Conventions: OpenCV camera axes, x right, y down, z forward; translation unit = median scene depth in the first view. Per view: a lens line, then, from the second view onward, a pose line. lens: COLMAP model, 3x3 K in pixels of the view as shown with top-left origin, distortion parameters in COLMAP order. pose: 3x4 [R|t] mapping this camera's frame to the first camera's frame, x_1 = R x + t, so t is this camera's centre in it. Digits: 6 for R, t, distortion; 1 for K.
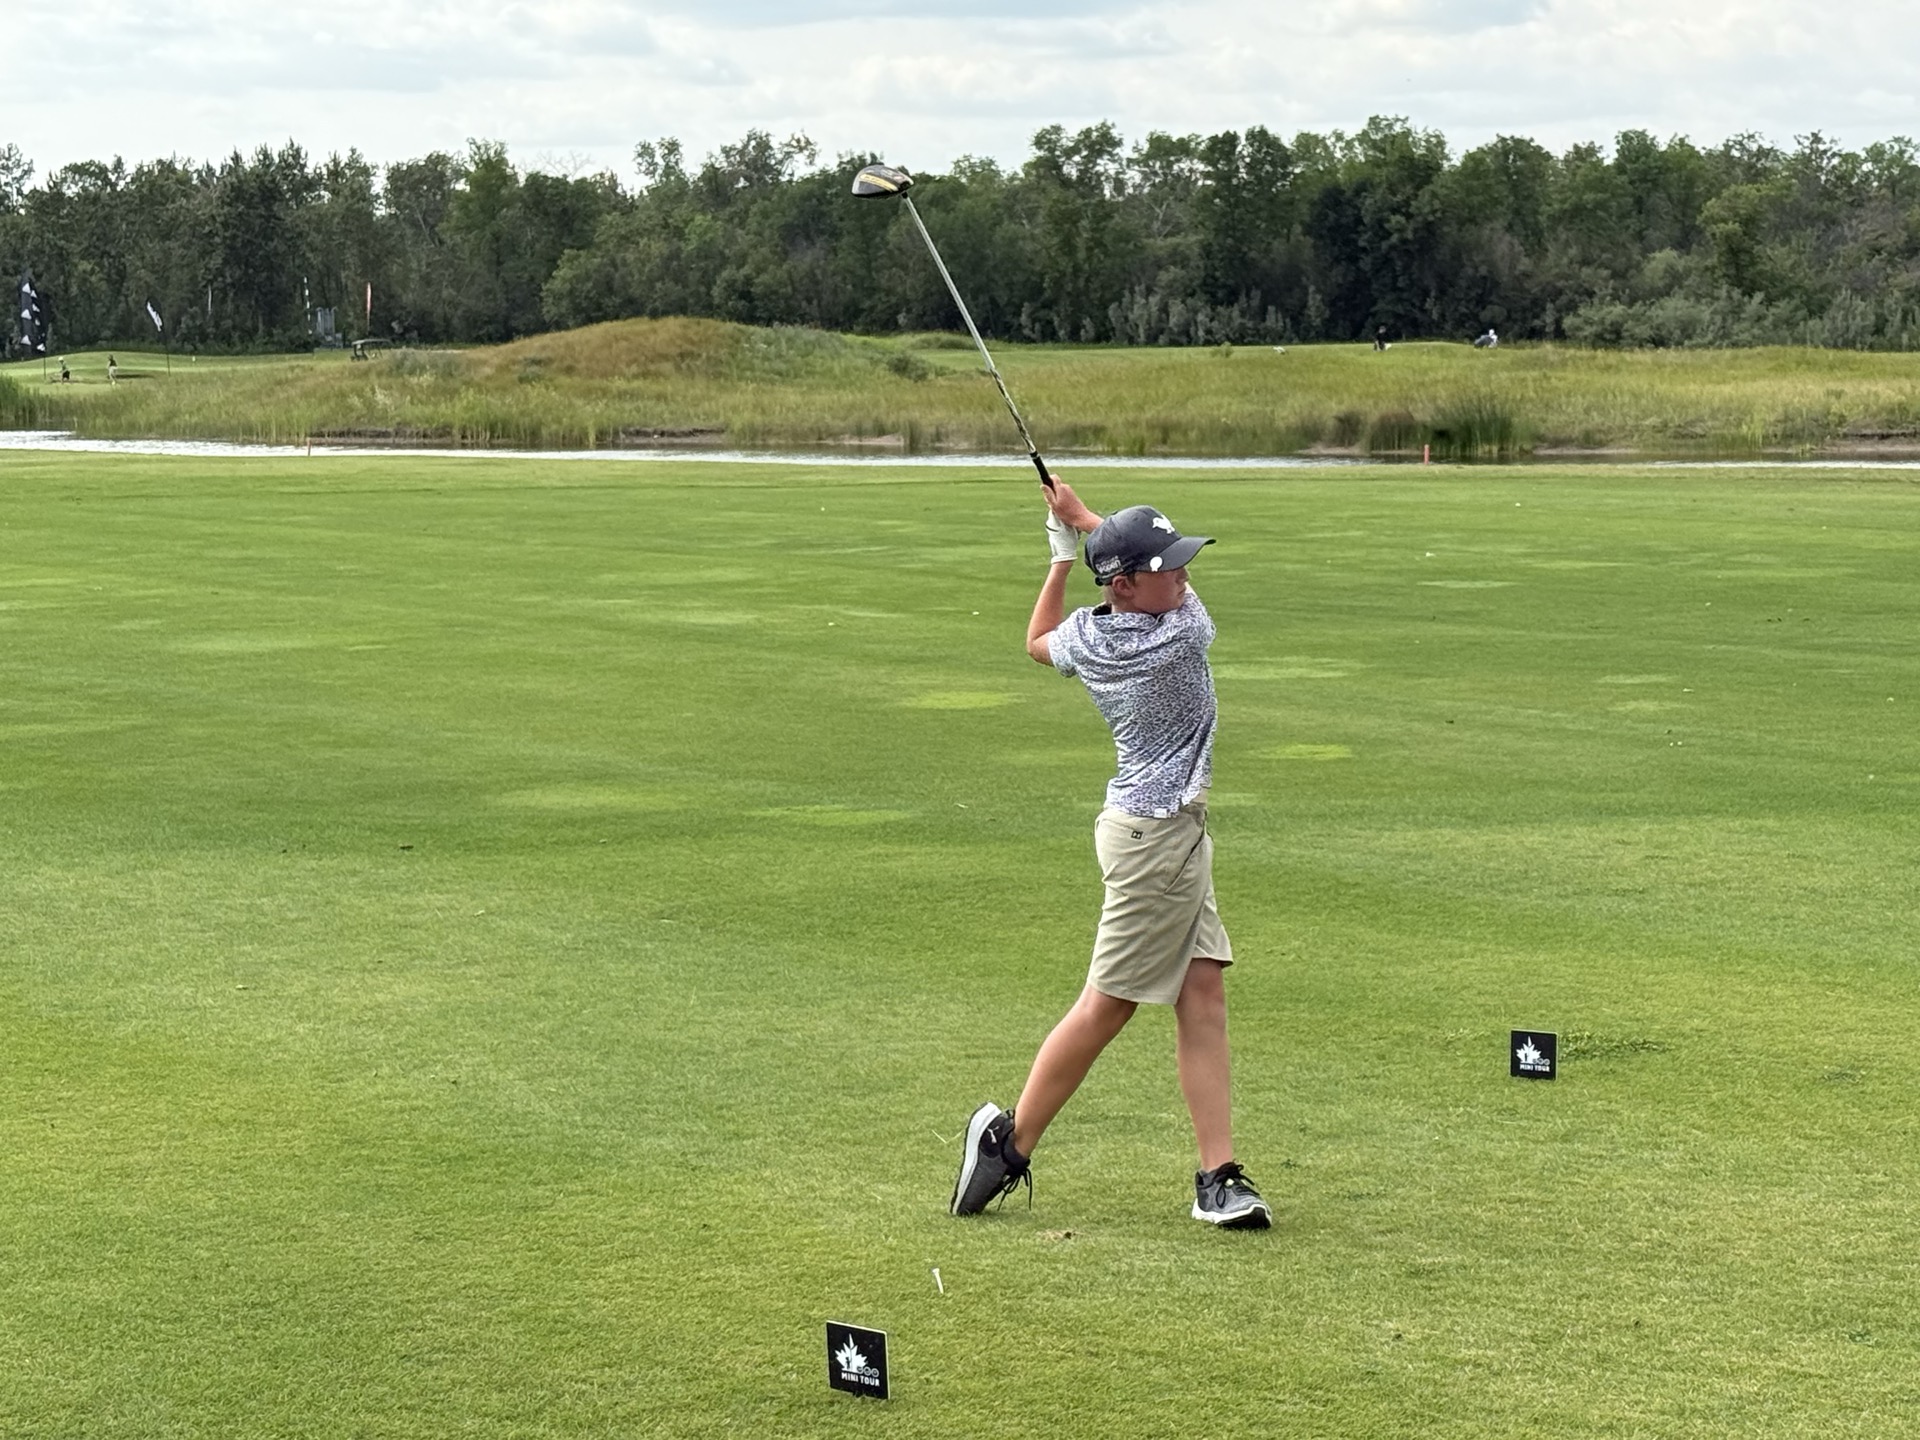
lens RADIAL K [[4025.8, 0, 946.1], [0, 4025.8, 739.8], [0, 0, 1]] dist [0.163282, 0.000000]
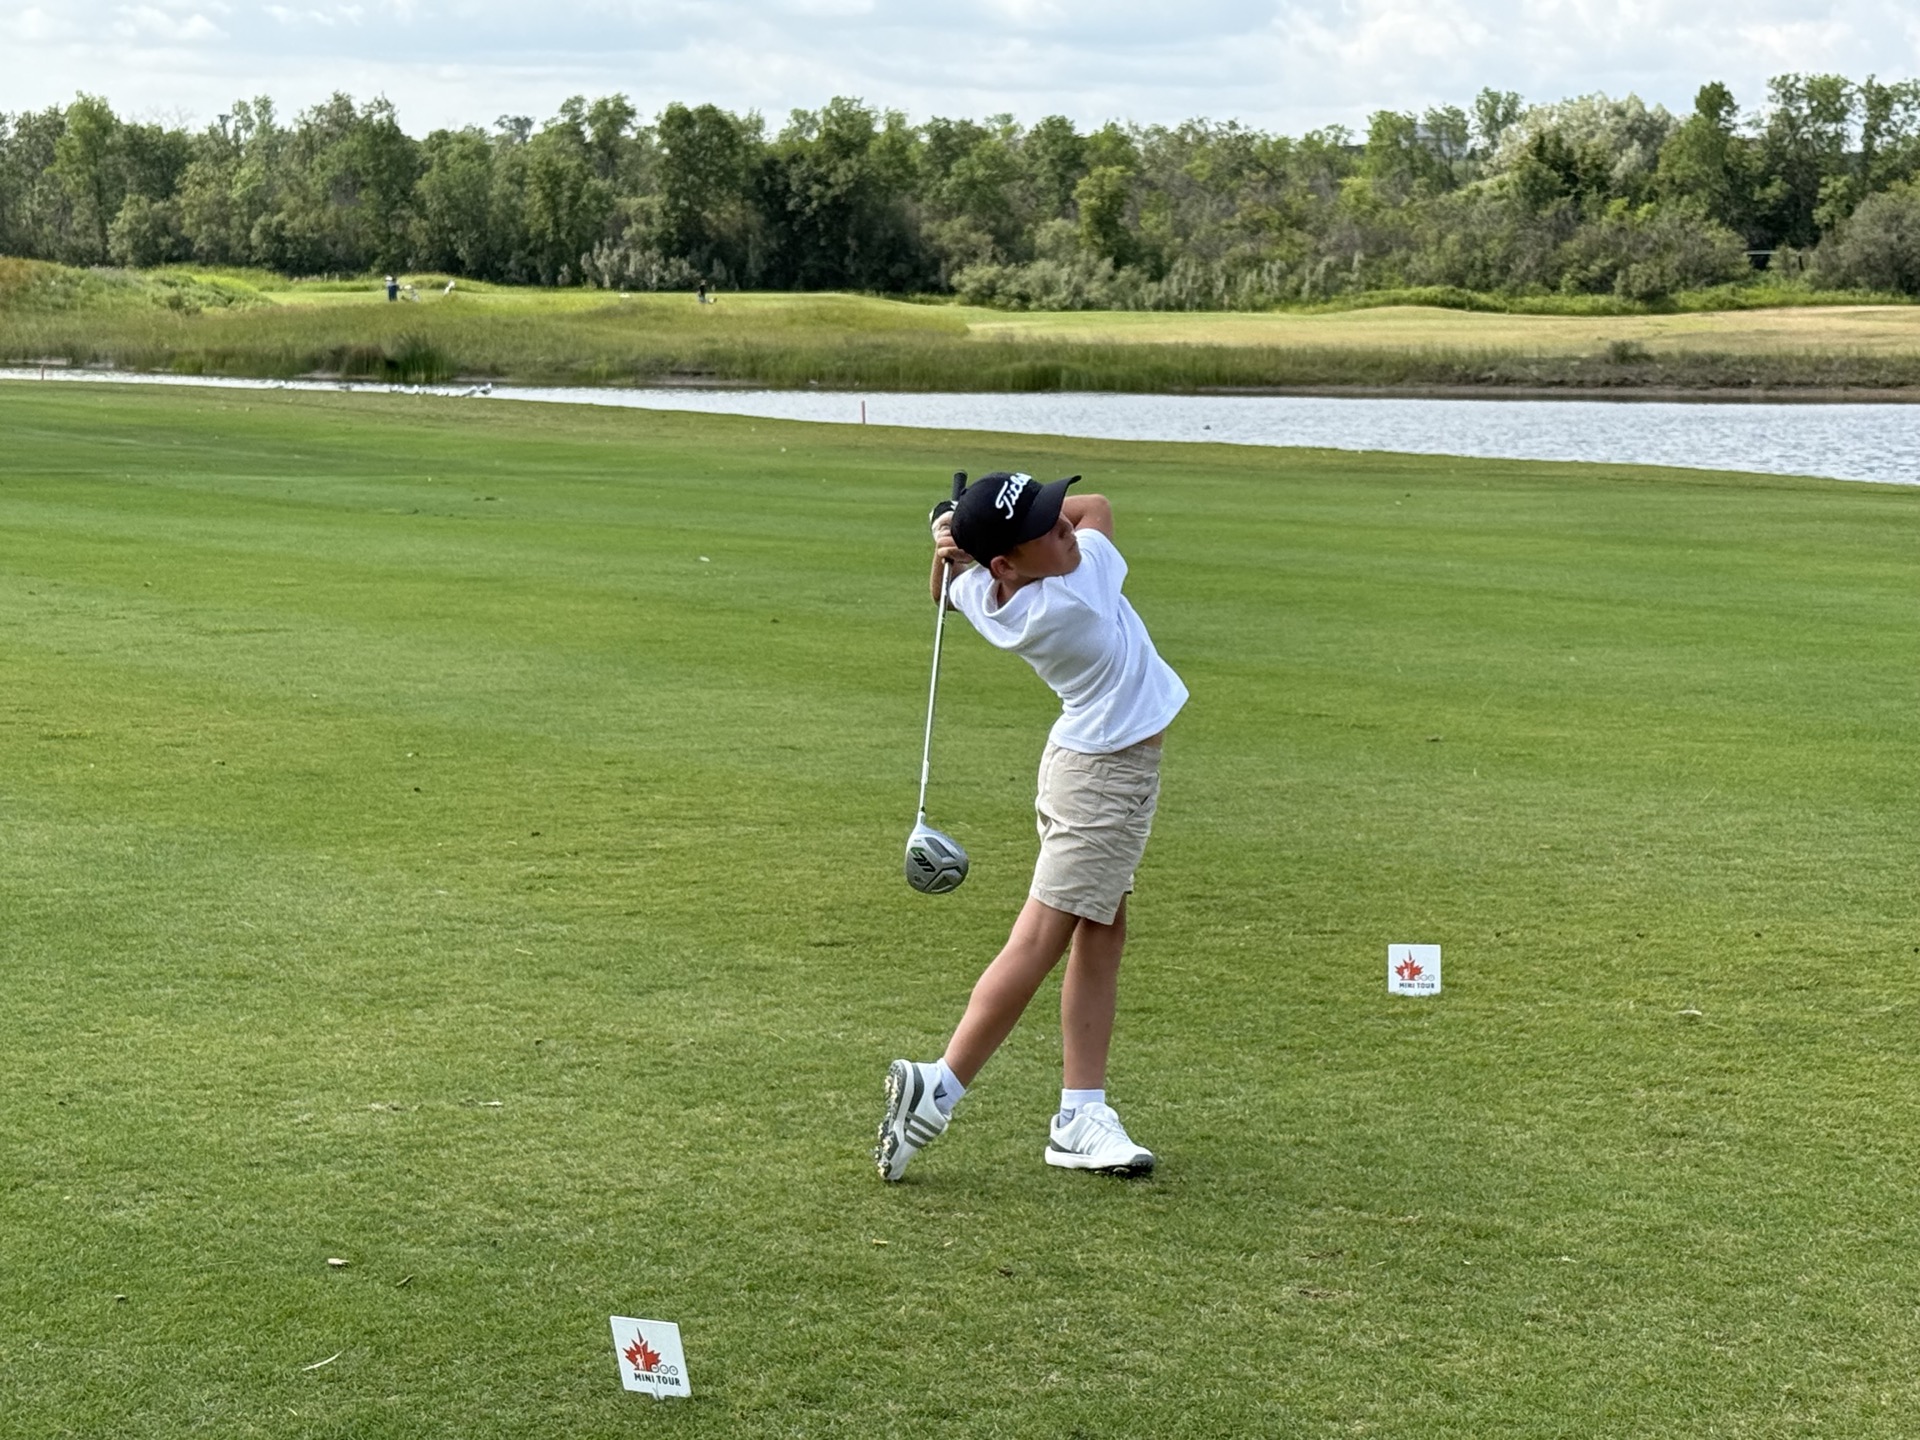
lens RADIAL K [[3852.5, 0, 968.5], [0, 3852.5, 705.9], [0, 0, 1]] dist [0.156988, 0.000000]
pose [[0.999399, 0.015919, 0.030795, 0.123088], [-0.016263, 0.999808, 0.010961, 0.008495], [-0.030615, -0.011455, 0.999466, -0.122109]]
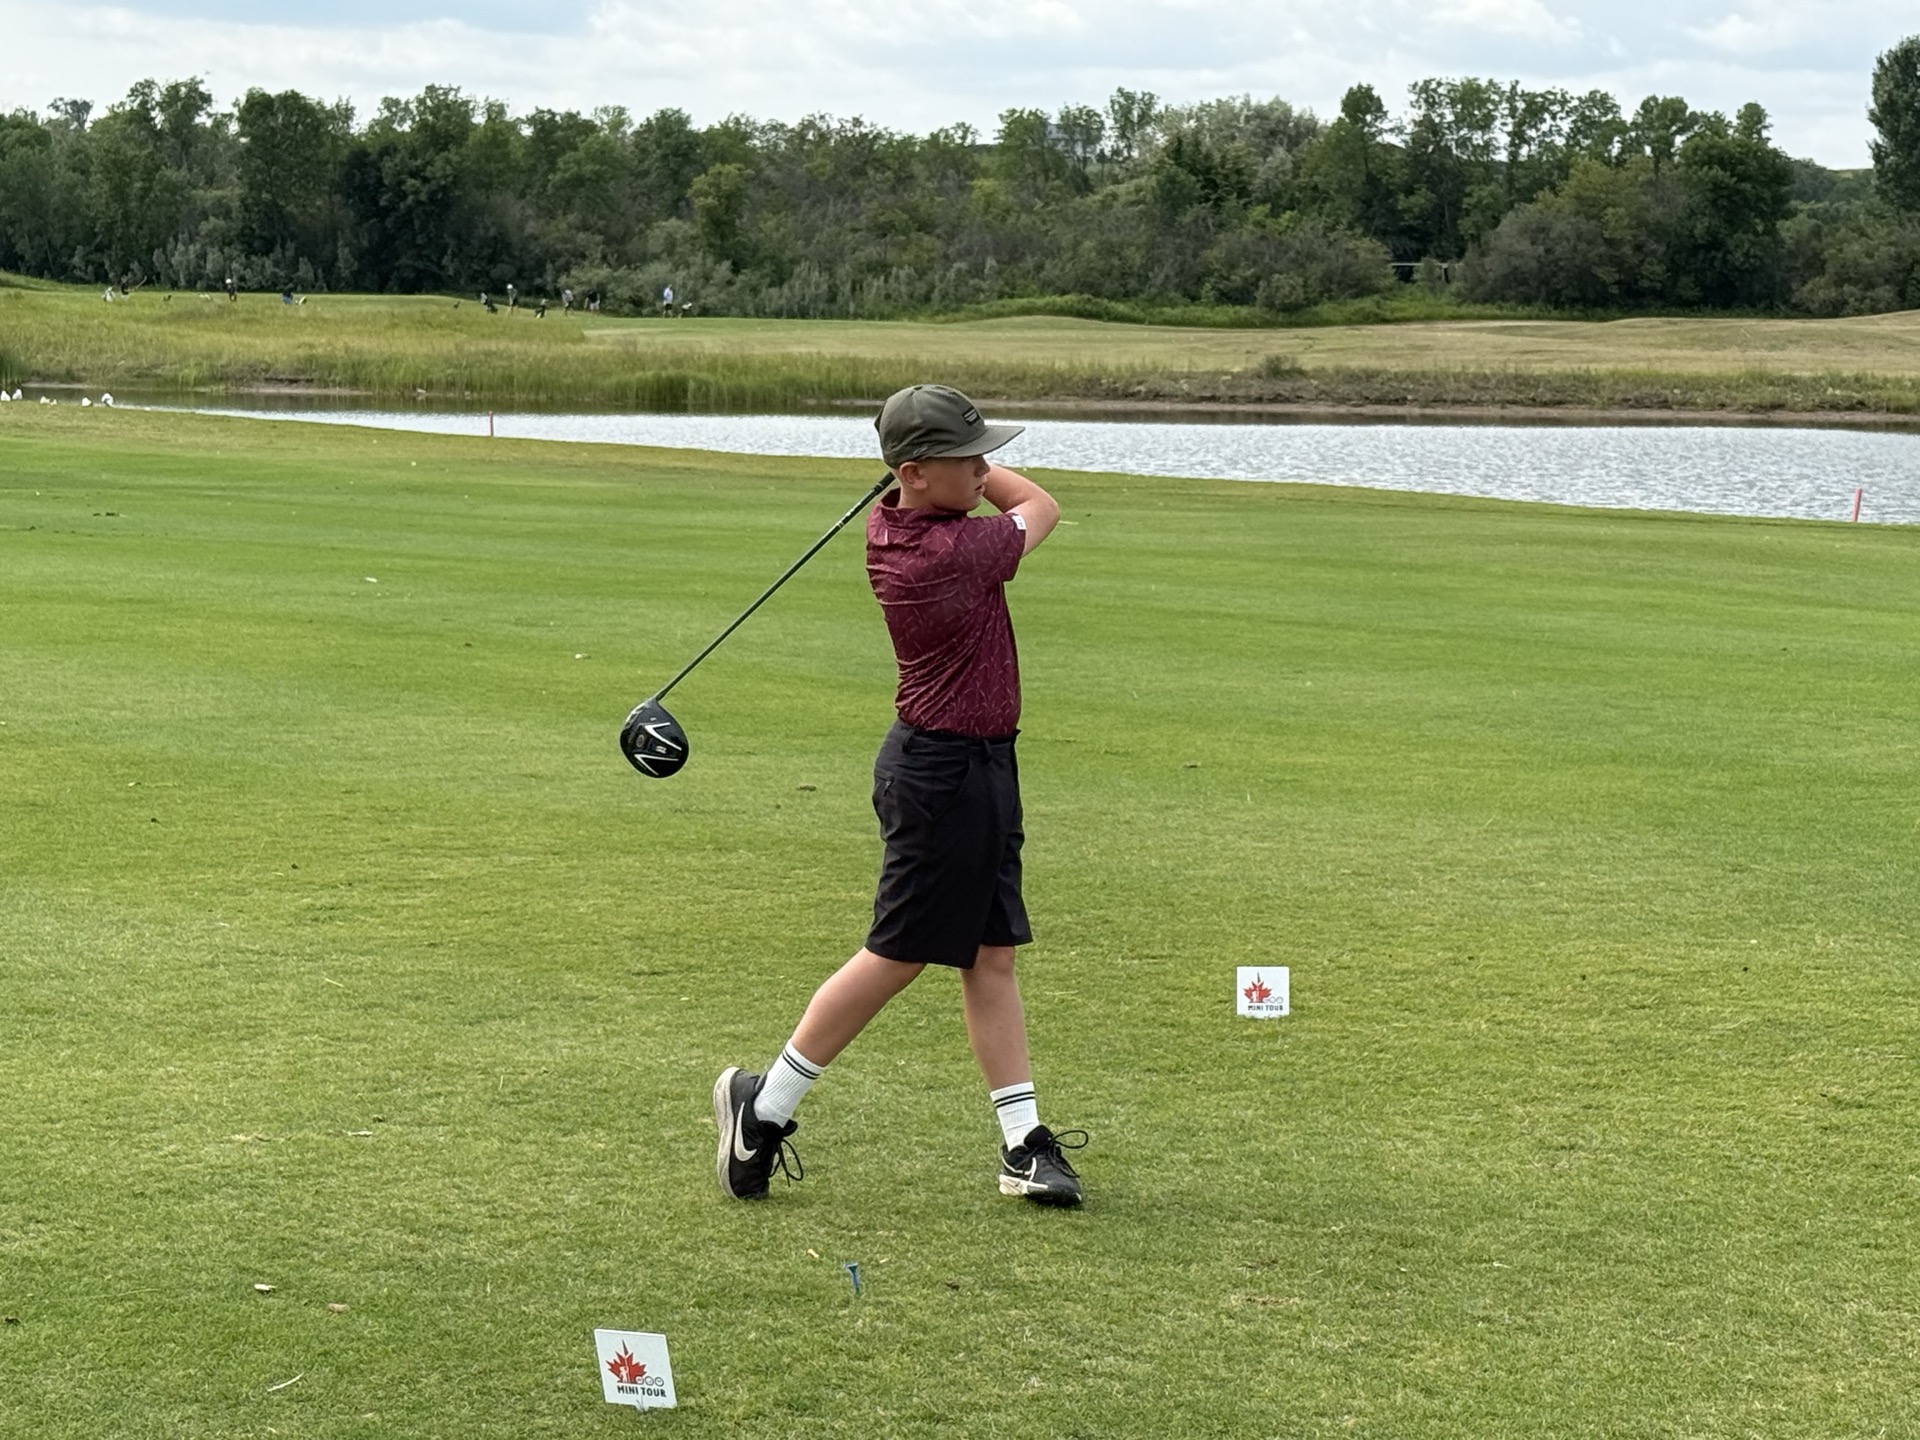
lens RADIAL K [[4110.6, 0, 949.7], [0, 4110.6, 696.9], [0, 0, 1]] dist [0.156048, 0.000000]
pose [[0.992265, 0.015323, 0.123187, 0.120048], [-0.015370, 0.999882, -0.000567, 0.008644], [-0.123181, -0.001330, 0.992383, -0.124349]]
